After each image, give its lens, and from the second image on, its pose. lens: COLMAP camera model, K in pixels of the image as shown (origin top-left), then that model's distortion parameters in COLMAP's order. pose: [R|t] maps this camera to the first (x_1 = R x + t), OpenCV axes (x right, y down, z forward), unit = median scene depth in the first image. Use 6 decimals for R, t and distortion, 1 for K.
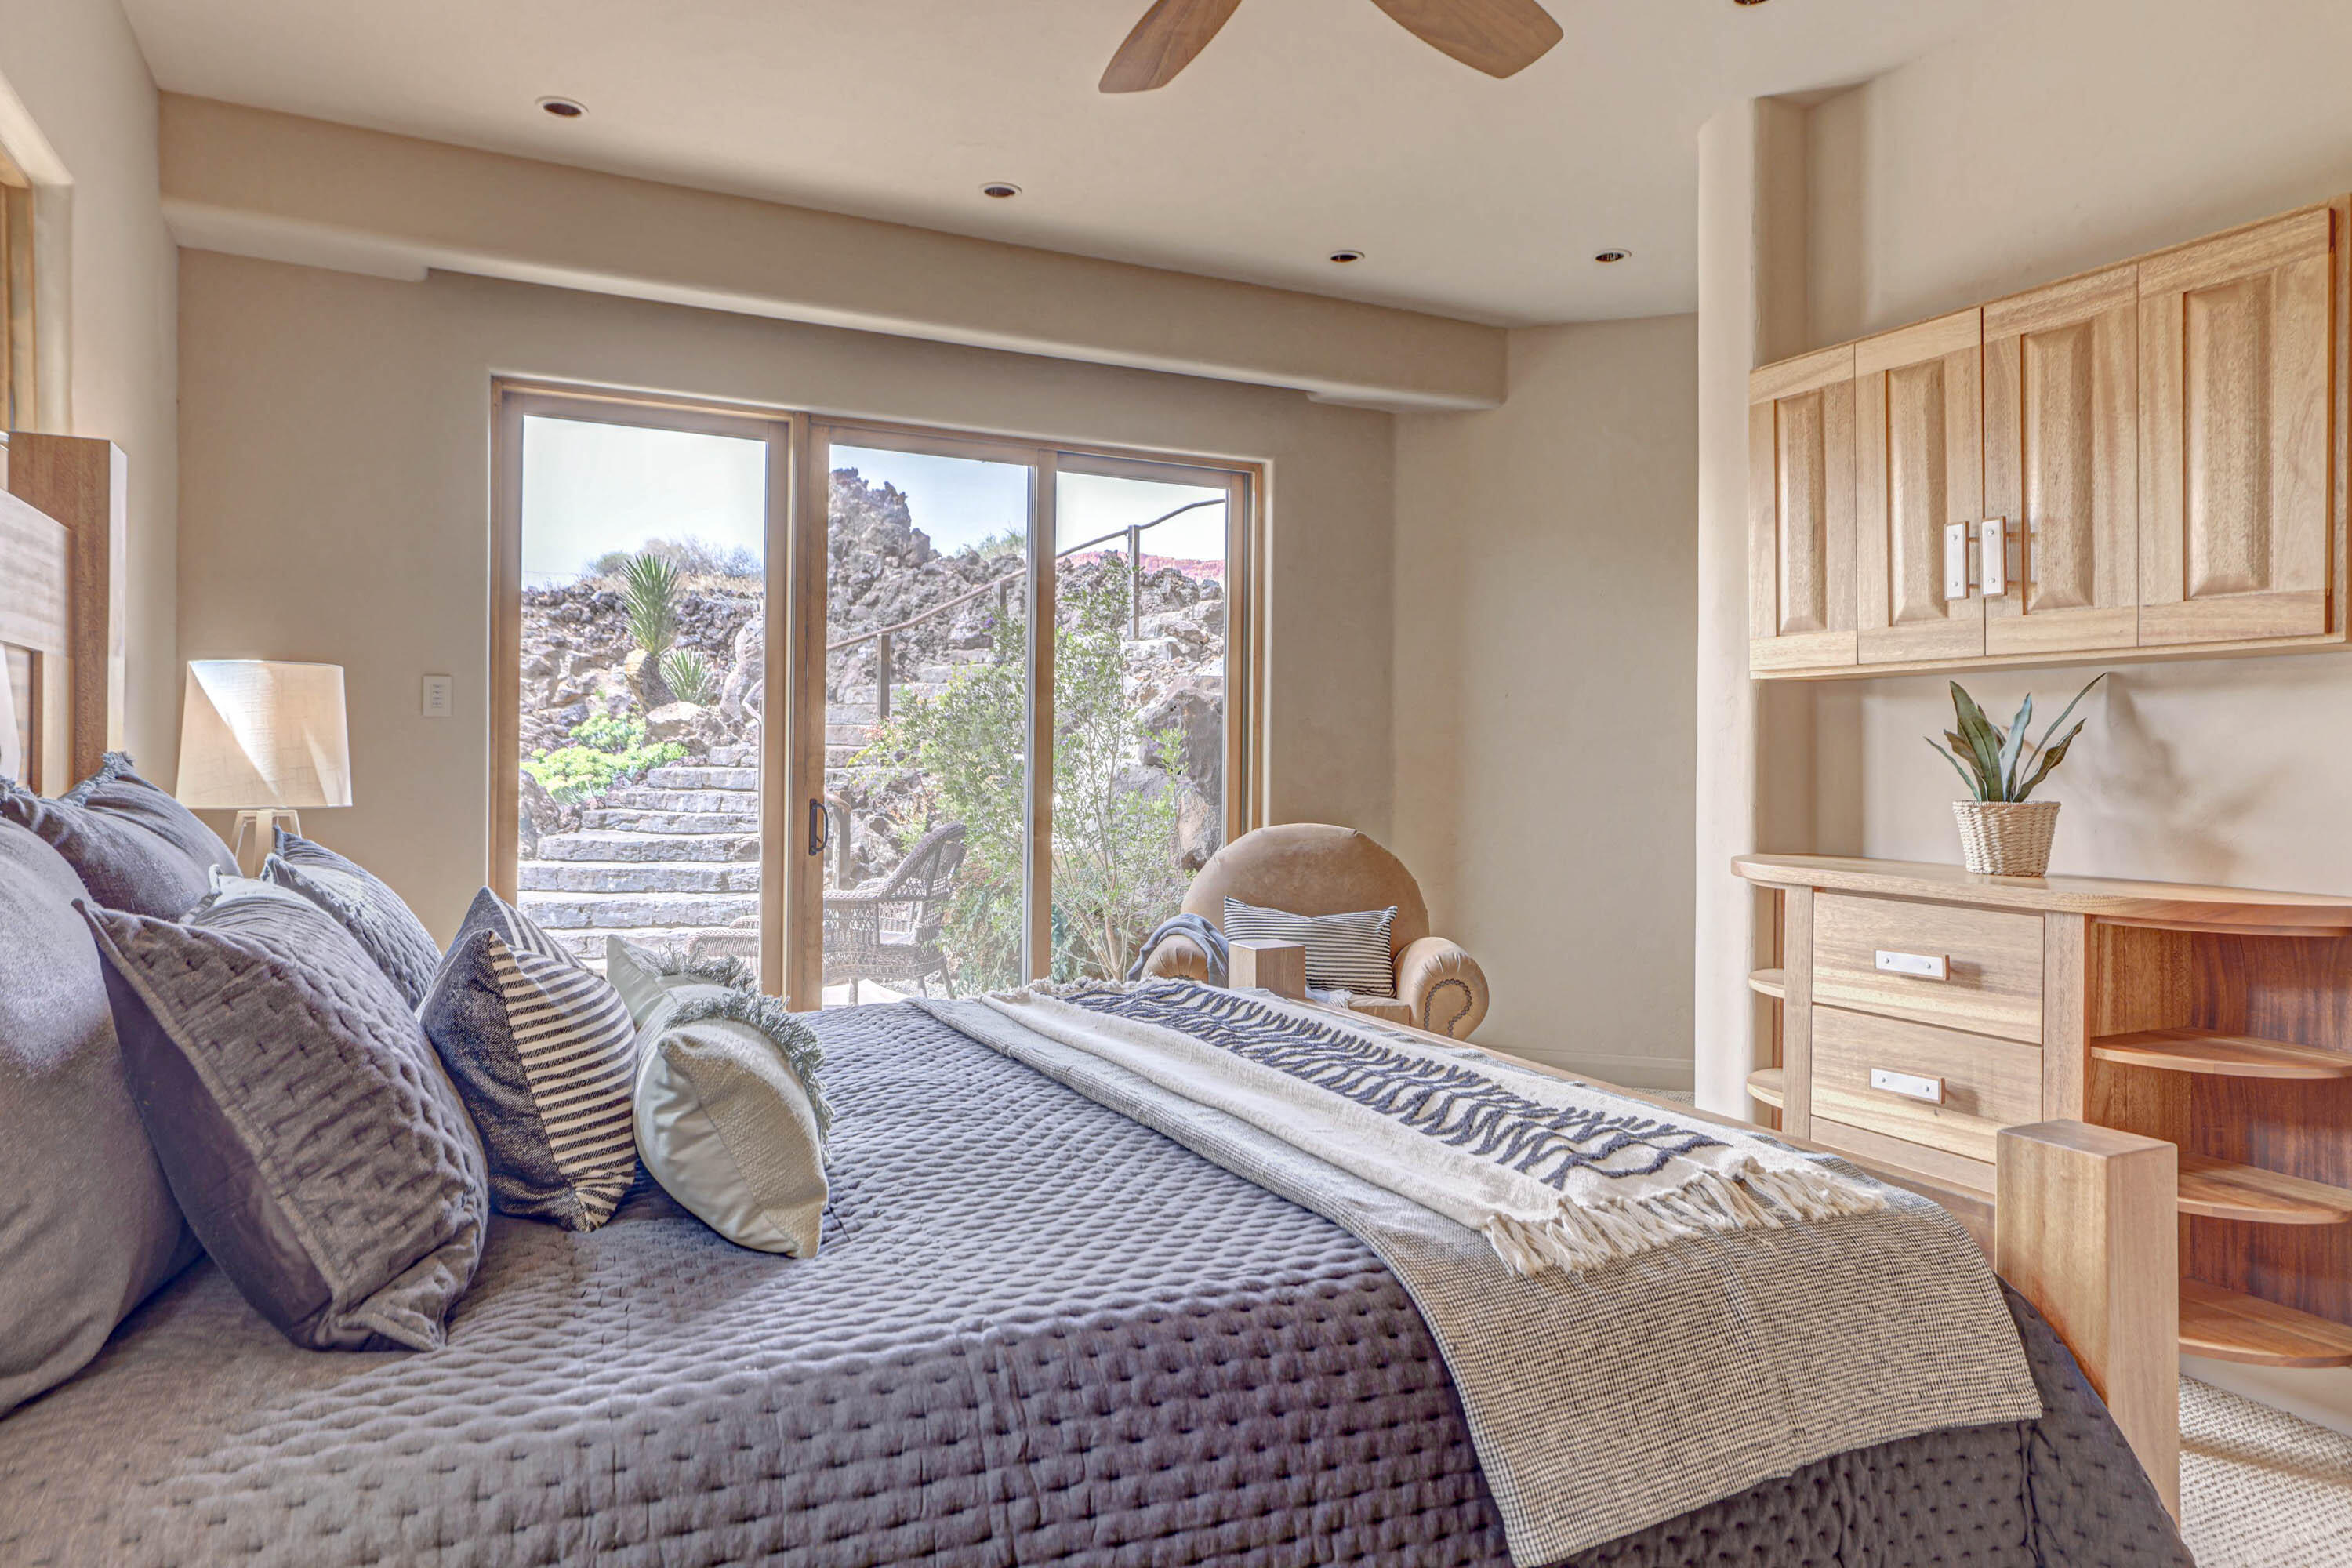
lens RADIAL K [[1489.4, 0, 1182.8], [0, 1489.4, 765.1], [0, 0, 1]] dist [-0.003104, 0.000570]
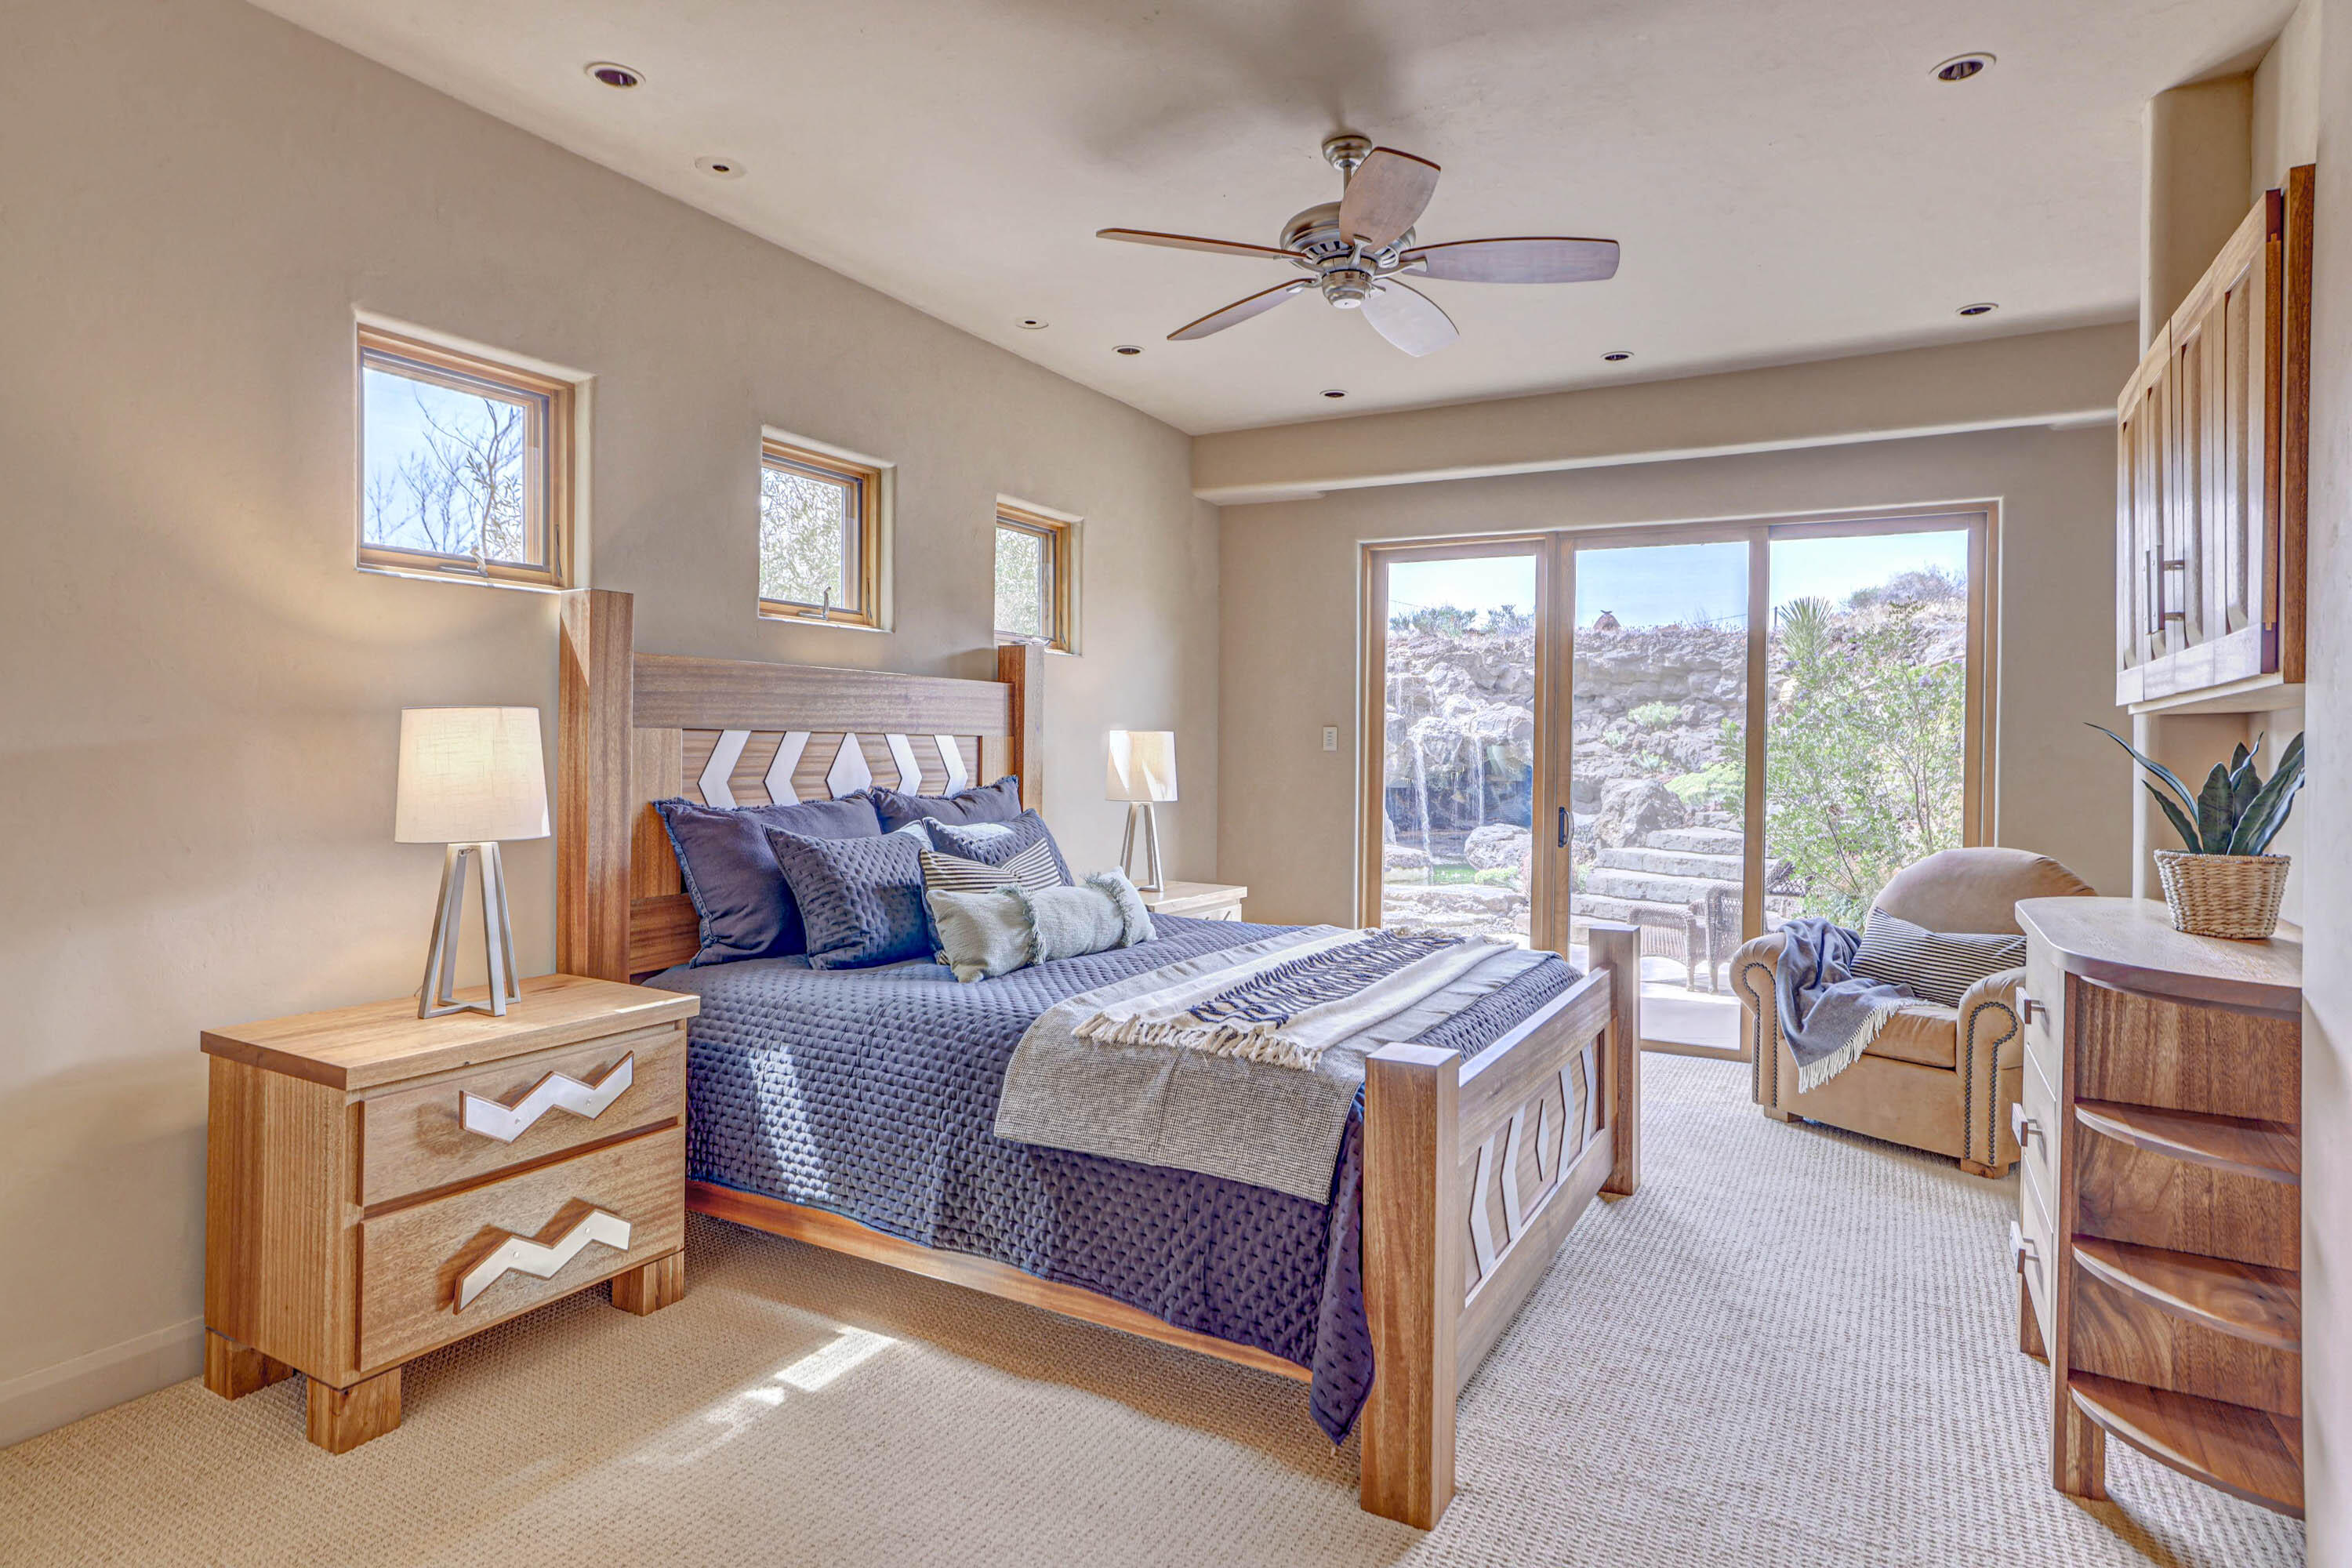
lens RADIAL K [[1291.7, 0, 1173.4], [0, 1291.7, 768.1], [0, 0, 1]] dist [-0.000422, 0.000410]
pose [[0.556753, 0.009422, -0.830625, 0.605335], [-0.010375, 0.999937, 0.004389, -0.016639], [0.830613, 0.006174, 0.556815, 0.025554]]
